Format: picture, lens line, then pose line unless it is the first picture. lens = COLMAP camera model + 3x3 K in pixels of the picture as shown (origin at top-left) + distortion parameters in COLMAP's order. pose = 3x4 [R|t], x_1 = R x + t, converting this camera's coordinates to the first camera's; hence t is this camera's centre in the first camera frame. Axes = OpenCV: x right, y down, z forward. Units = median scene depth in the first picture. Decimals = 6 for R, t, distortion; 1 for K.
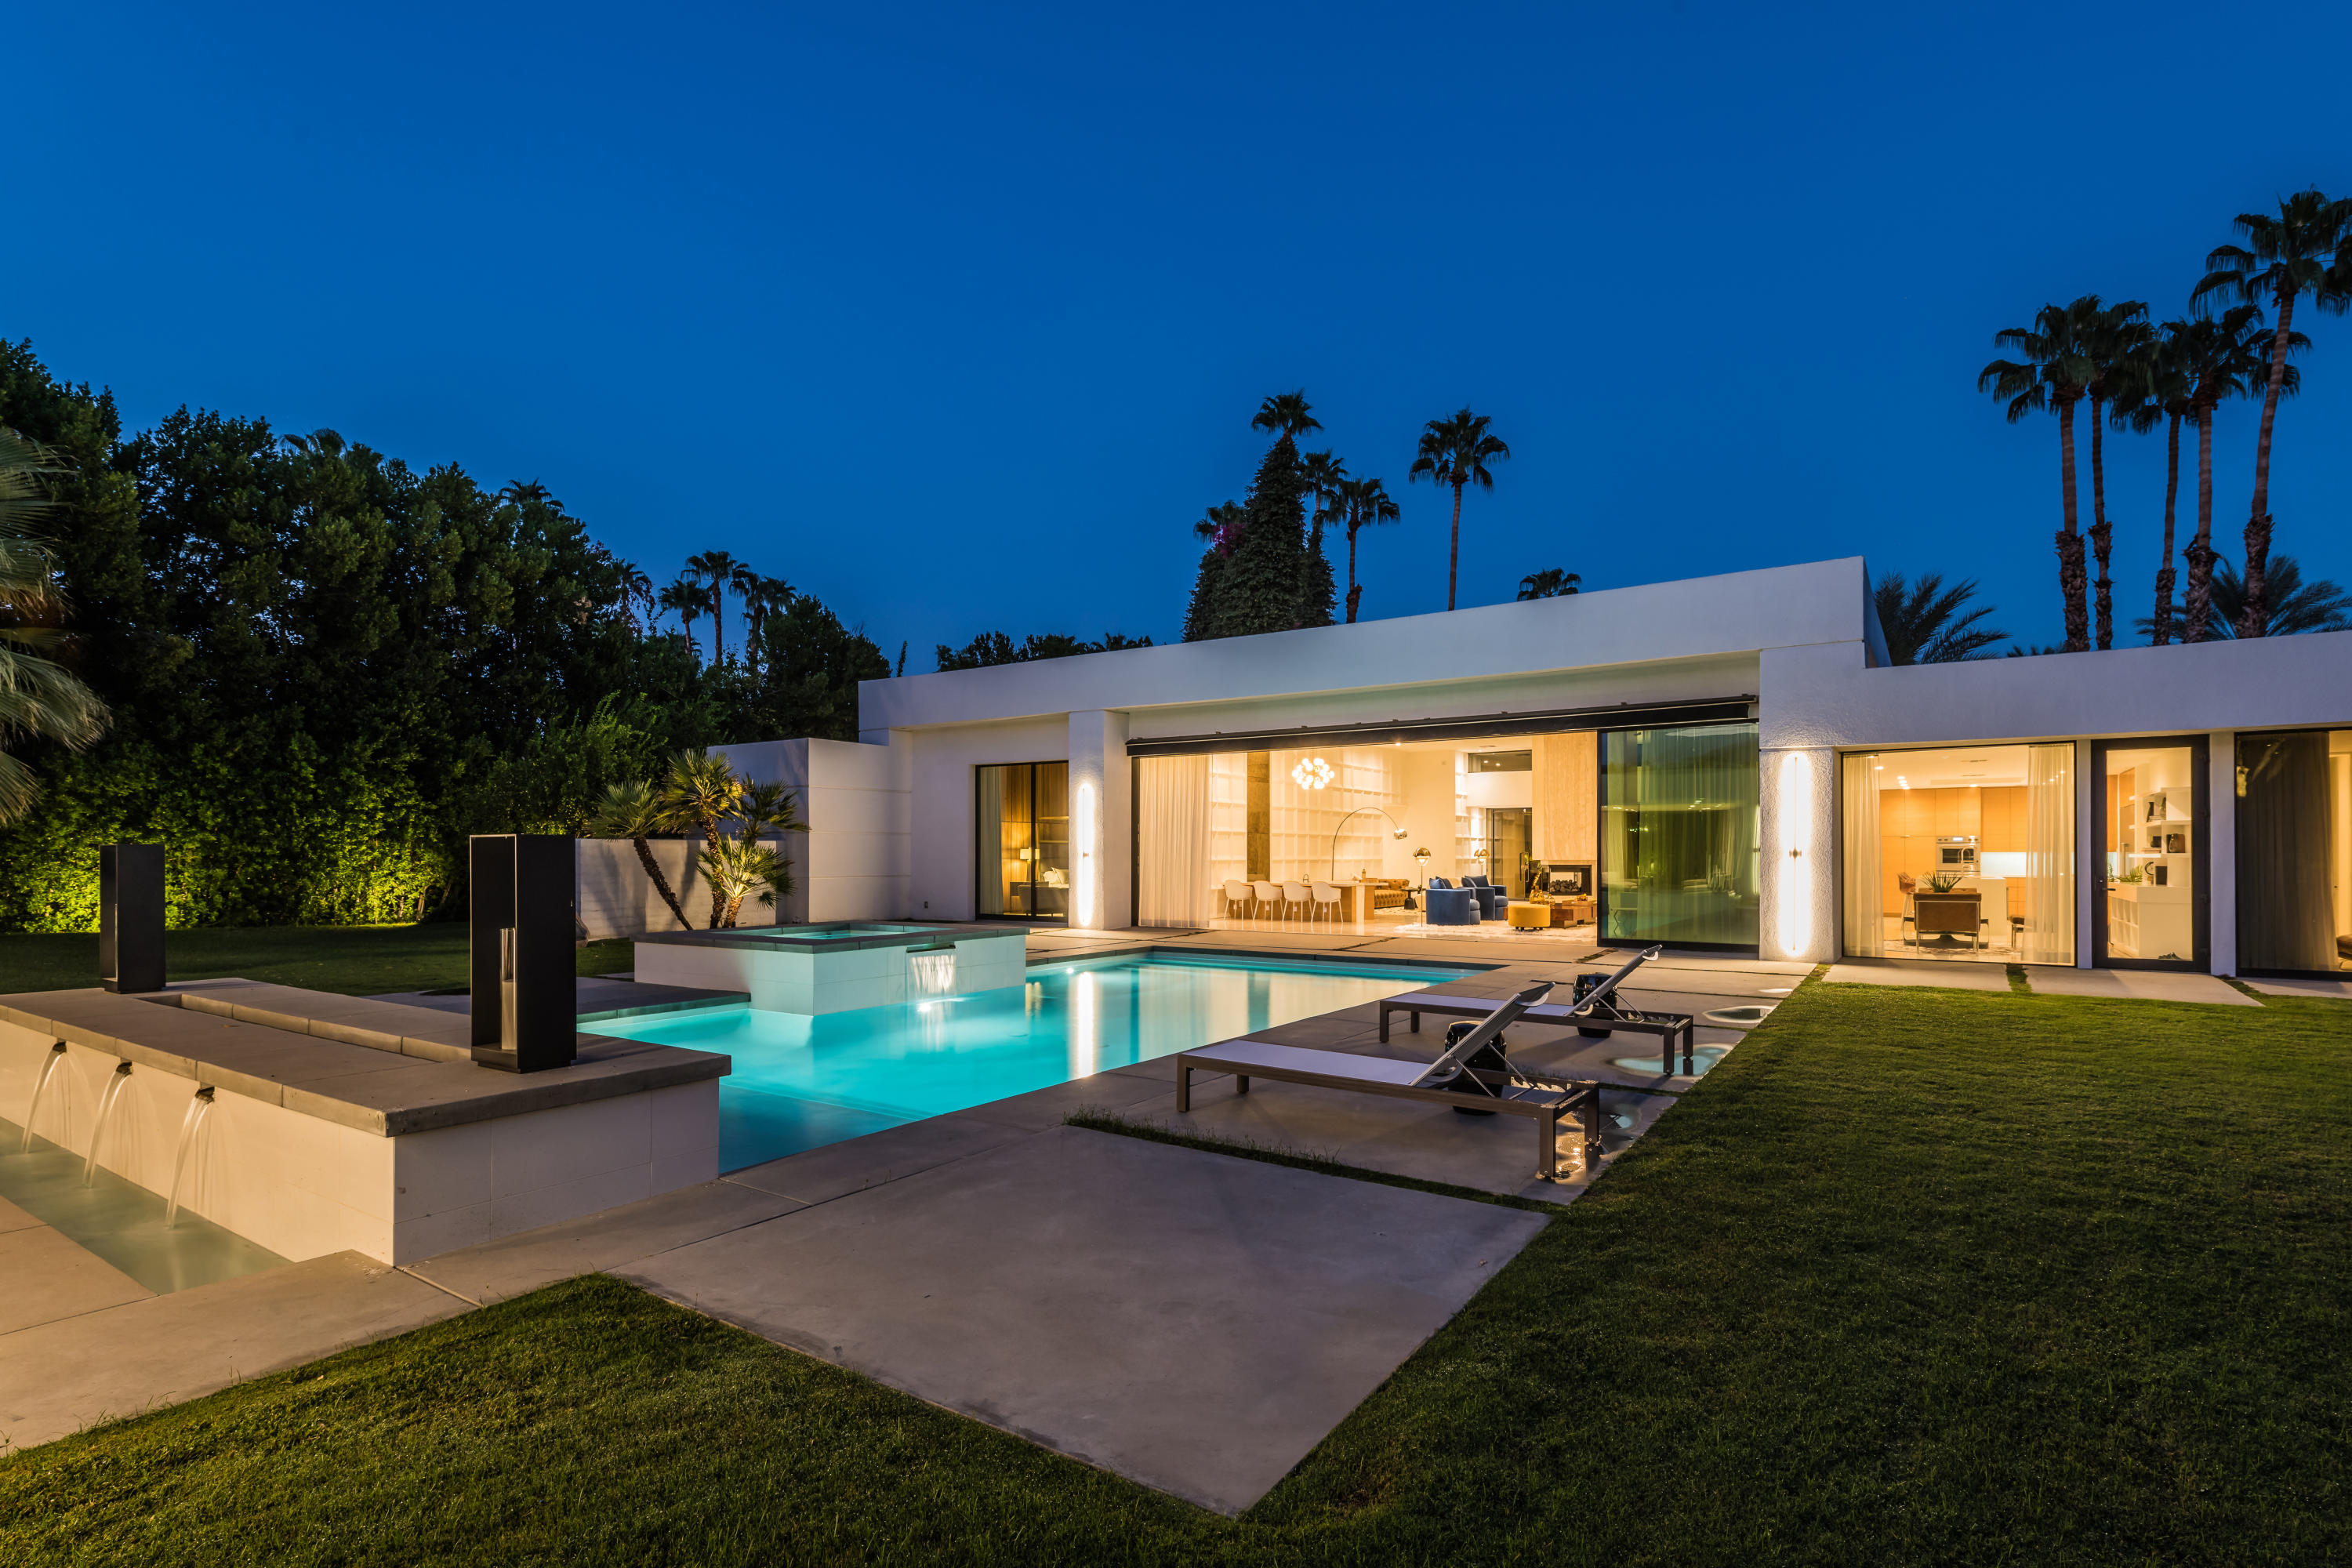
lens RADIAL K [[1118.9, 0, 1188.3], [0, 1118.9, 851.2], [0, 0, 1]] dist [0.001569, 0.000233]
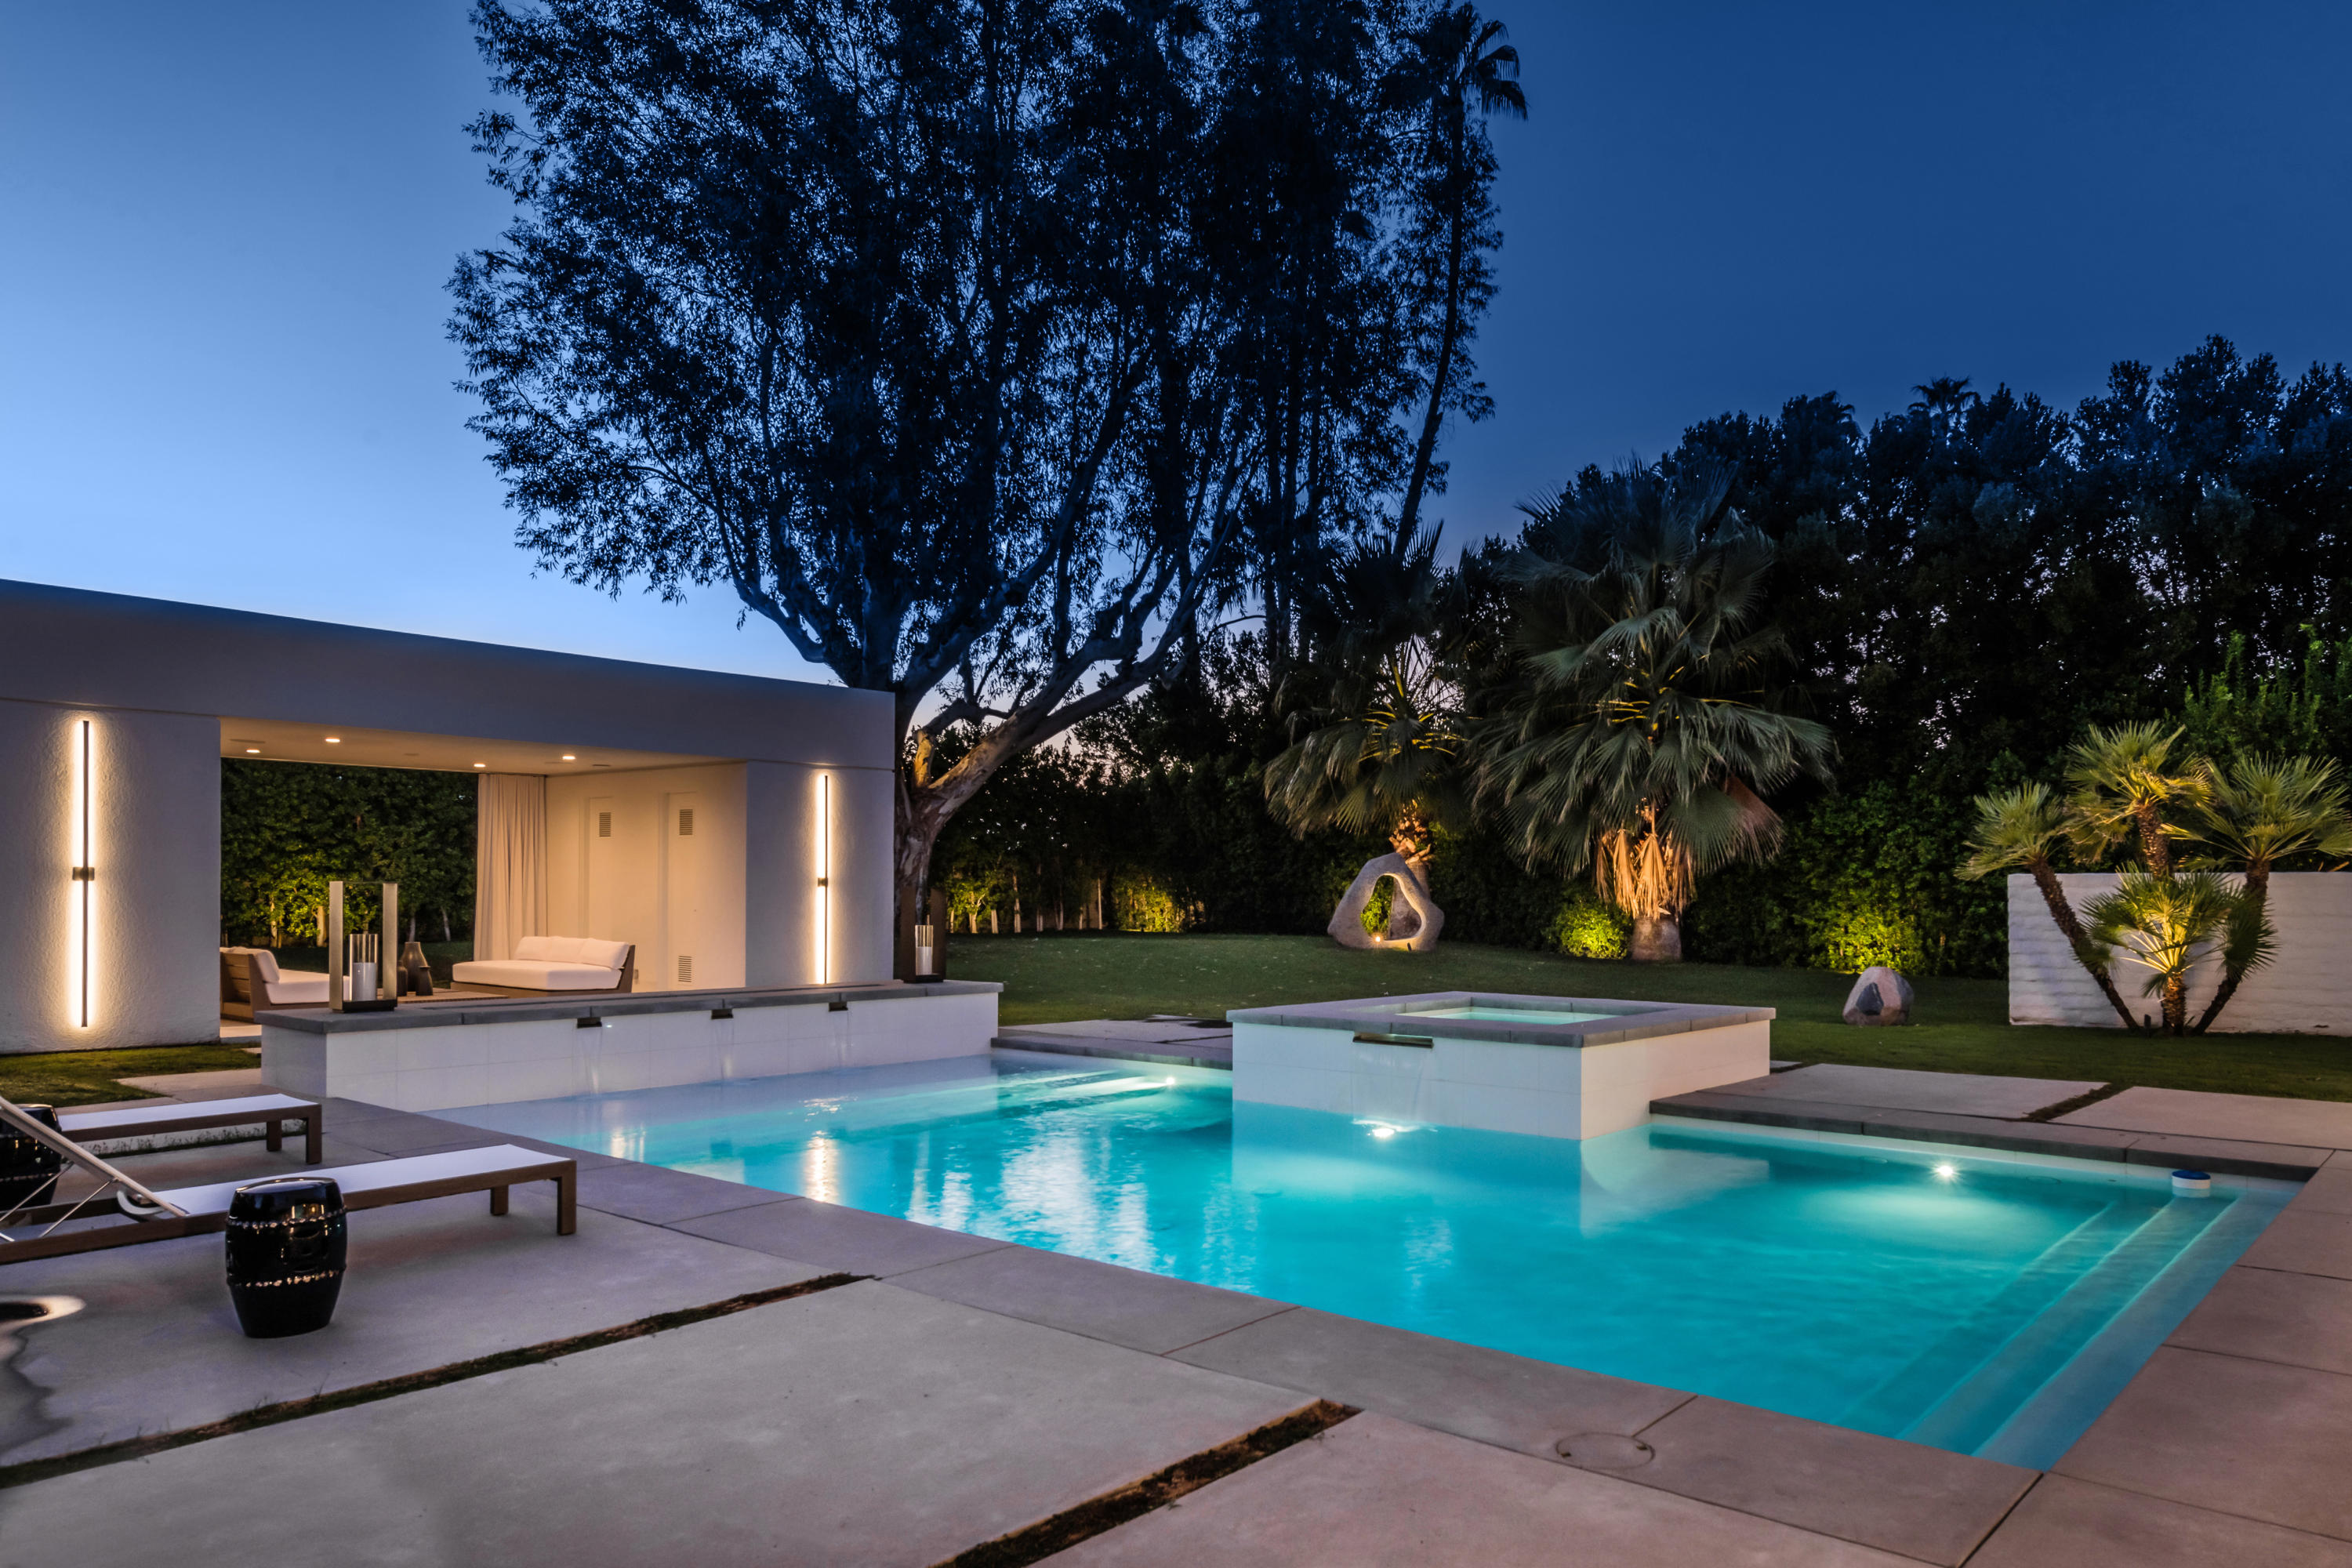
lens RADIAL K [[1536.7, 0, 1363.9], [0, 1536.7, 896.6], [0, 0, 1]] dist [0.019392, -0.011259]
pose [[-0.066659, 0.004051, -0.997768, 0.395000], [0.001675, 0.999991, 0.003948, -0.001557], [0.997774, -0.001409, -0.066665, 0.610791]]
